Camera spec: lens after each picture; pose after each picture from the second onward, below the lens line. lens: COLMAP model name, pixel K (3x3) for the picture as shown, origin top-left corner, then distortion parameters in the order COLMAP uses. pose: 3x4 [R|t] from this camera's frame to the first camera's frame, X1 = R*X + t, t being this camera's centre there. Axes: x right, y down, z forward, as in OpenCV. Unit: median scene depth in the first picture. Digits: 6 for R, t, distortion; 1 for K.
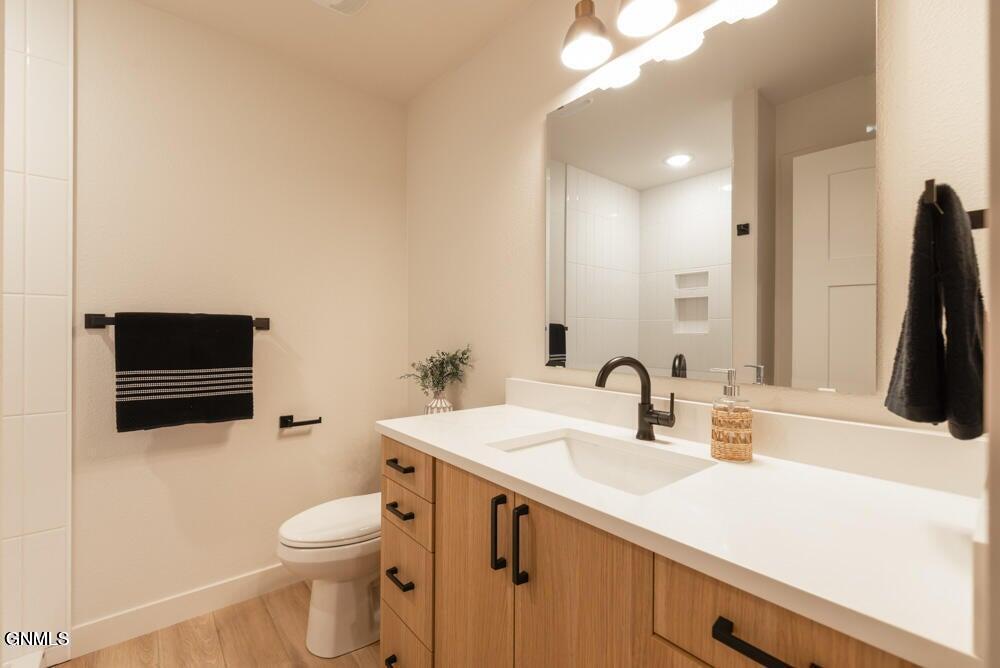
lens RADIAL K [[432.5, 0, 501.3], [0, 432.5, 334.8], [0, 0, 1]] dist [0.000650, -0.000241]
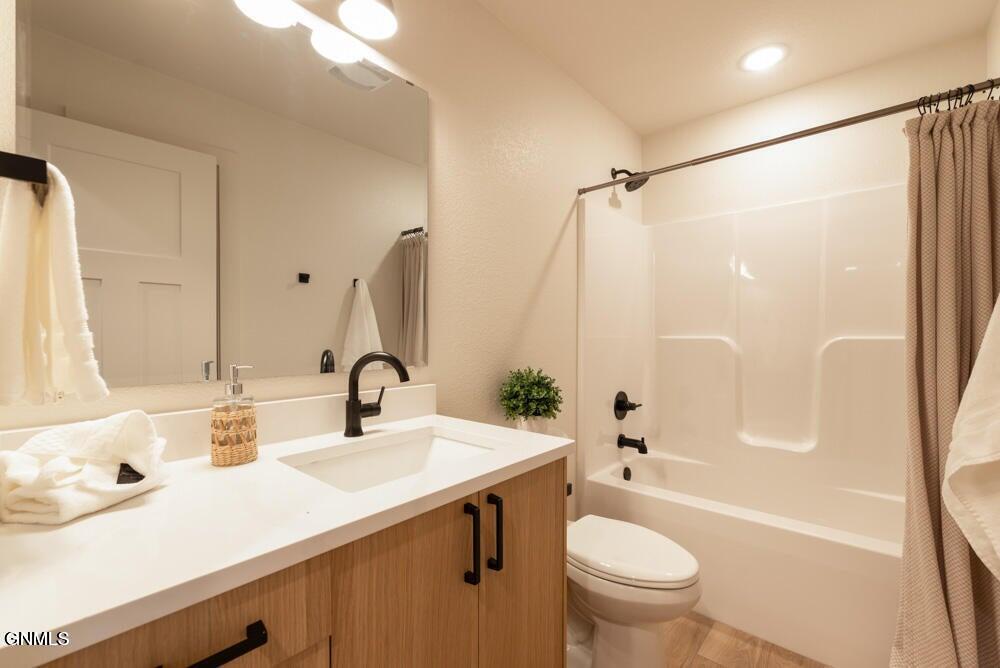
lens RADIAL K [[432.5, 0, 496.8], [0, 432.5, 340.7], [0, 0, 1]] dist [0.000650, -0.000241]
pose [[-0.139425, -0.008462, 0.990196, -0.714115], [-0.016131, 0.999850, 0.006273, 0.009577], [-0.990101, -0.015098, -0.139541, 0.822806]]
